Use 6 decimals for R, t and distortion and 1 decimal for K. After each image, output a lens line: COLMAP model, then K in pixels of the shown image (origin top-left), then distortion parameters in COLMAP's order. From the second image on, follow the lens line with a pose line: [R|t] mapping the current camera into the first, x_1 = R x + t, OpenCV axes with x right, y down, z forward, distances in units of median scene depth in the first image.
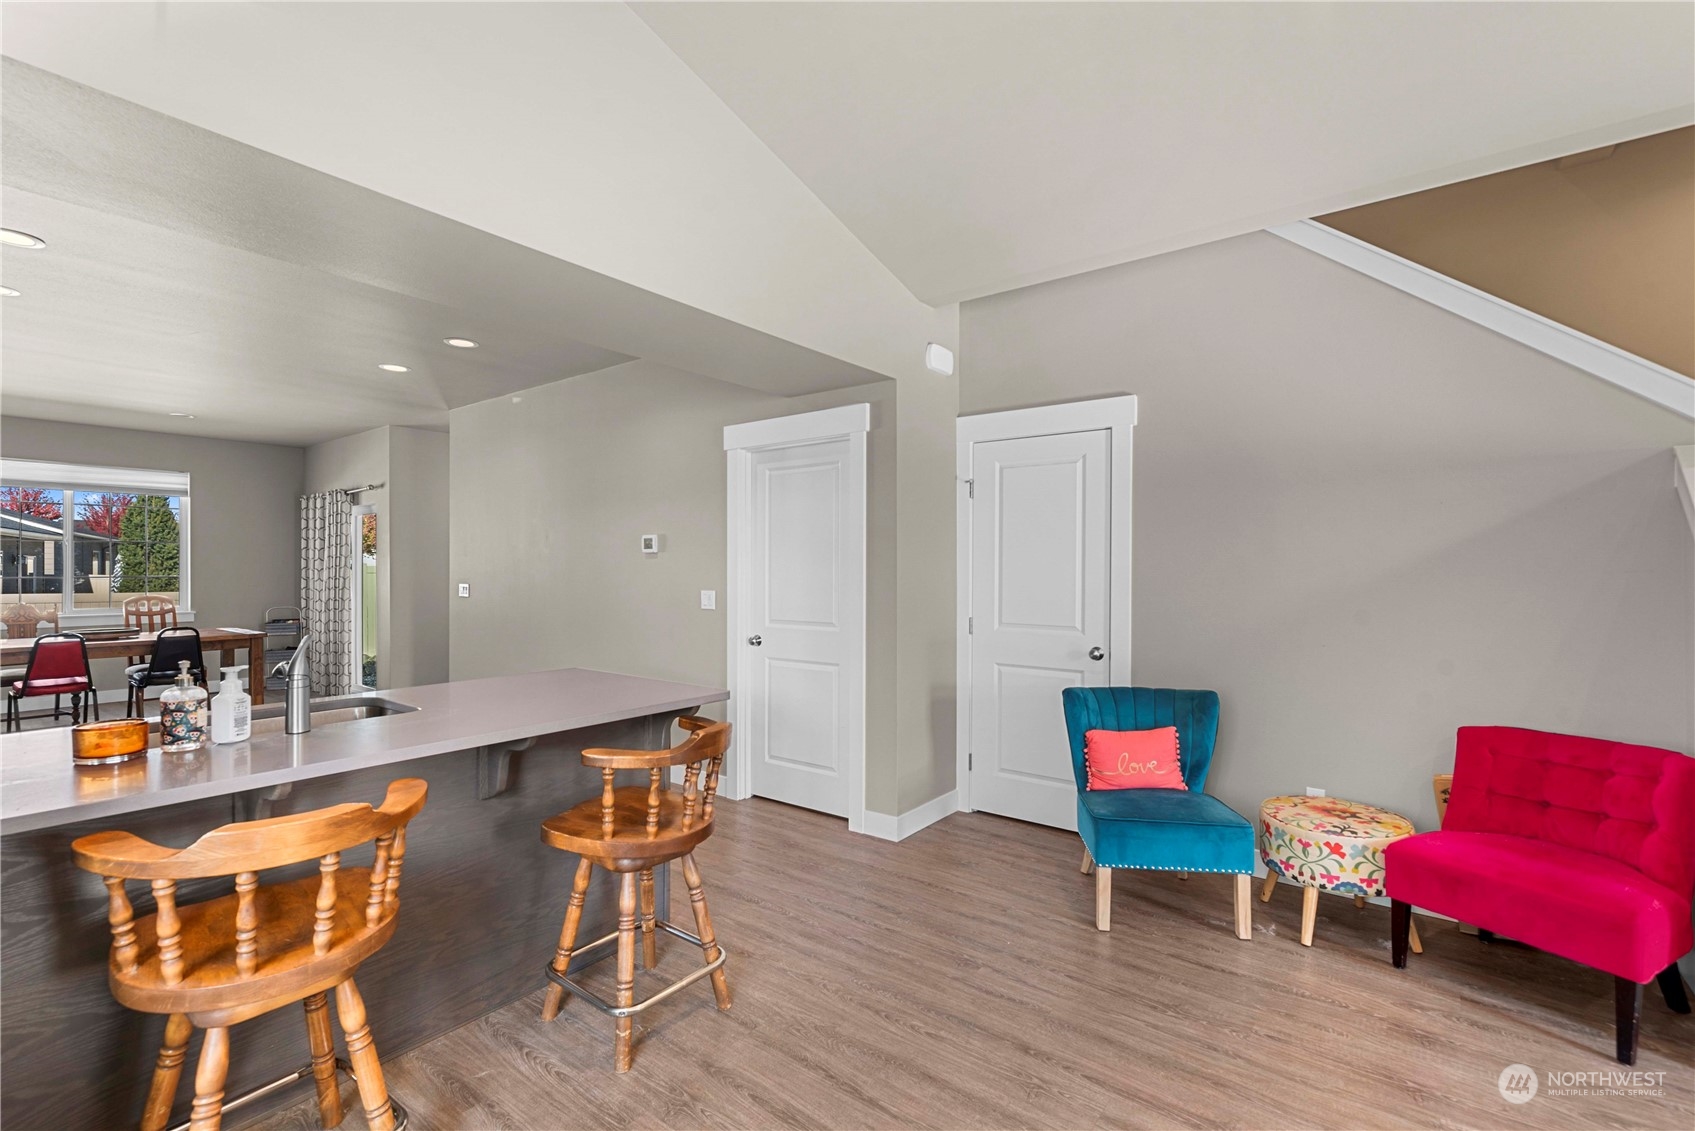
lens RADIAL K [[755.1, 0, 847.5], [0, 755.1, 565.5], [0, 0, 1]] dist [-0.000497, -0.000224]
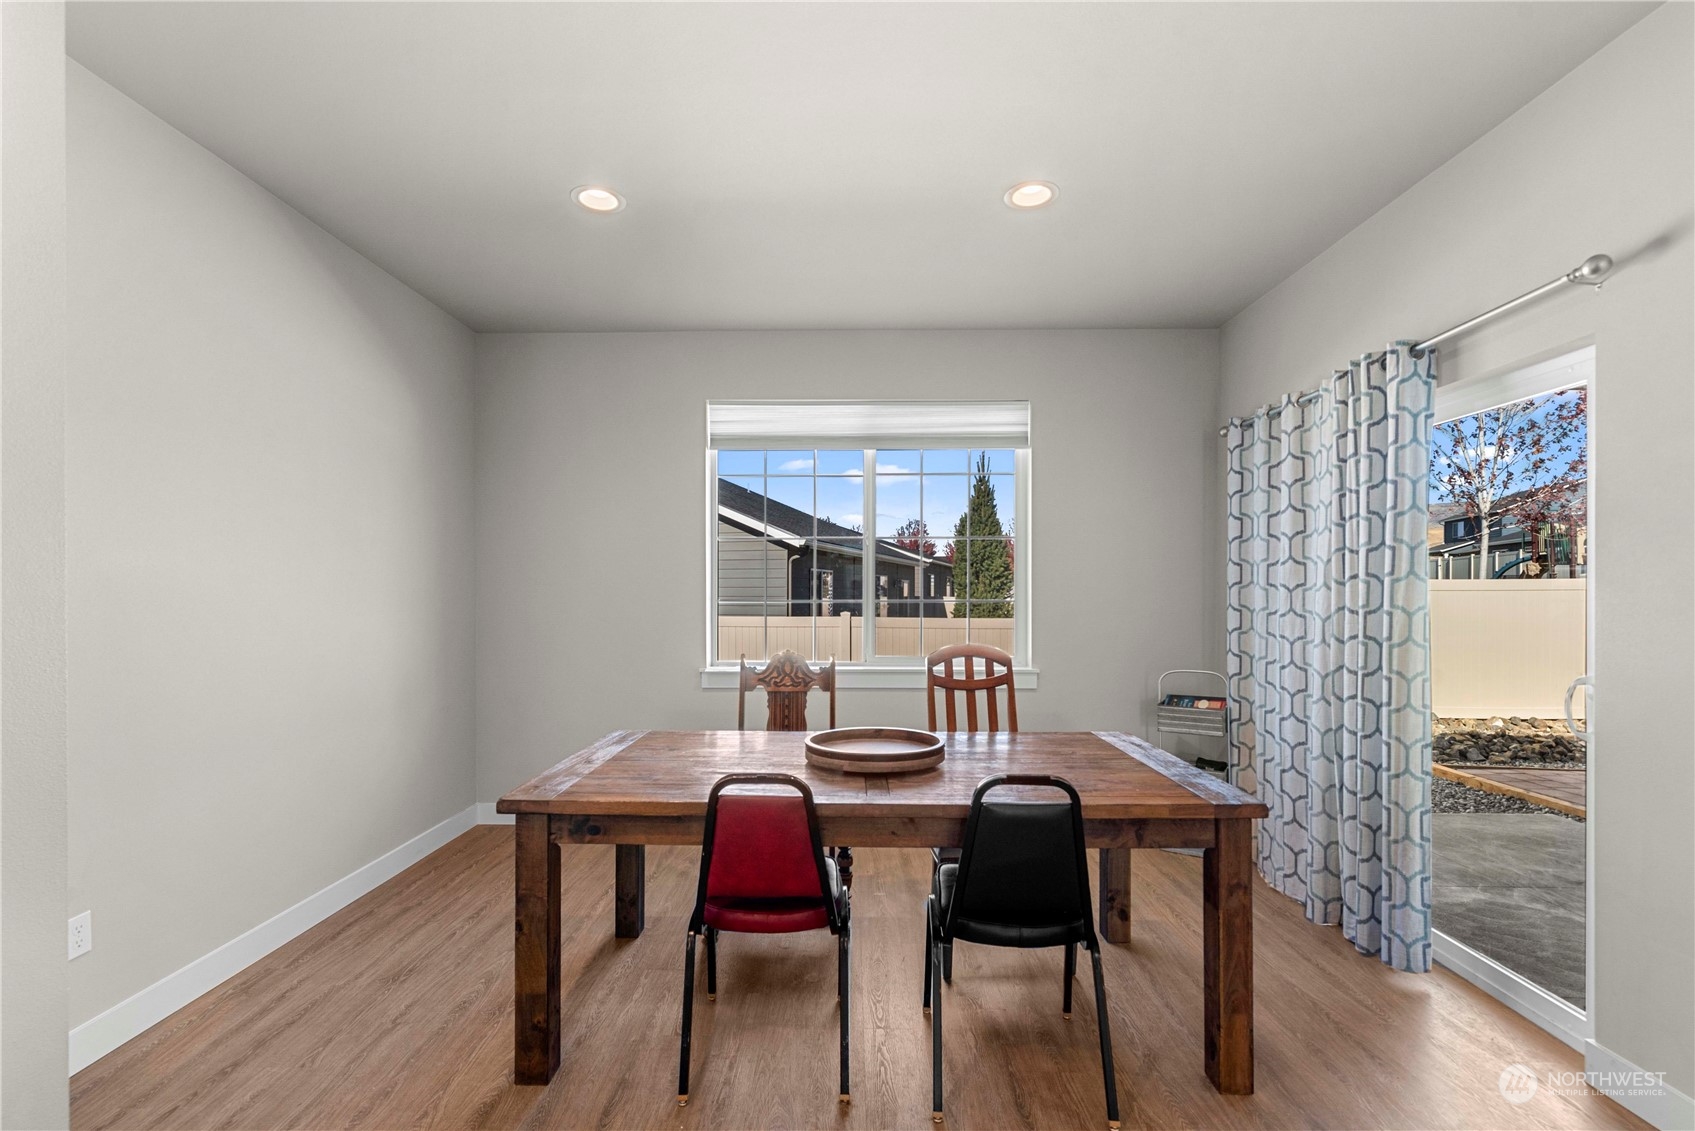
lens RADIAL K [[742.2, 0, 845.7], [0, 742.2, 596.2], [0, 0, 1]] dist [-0.000495, -0.000171]
pose [[0.597978, 0.005237, -0.801495, -0.902145], [0.001371, 0.999971, 0.007557, 0.012026], [0.801511, -0.005618, 0.597953, 0.993992]]
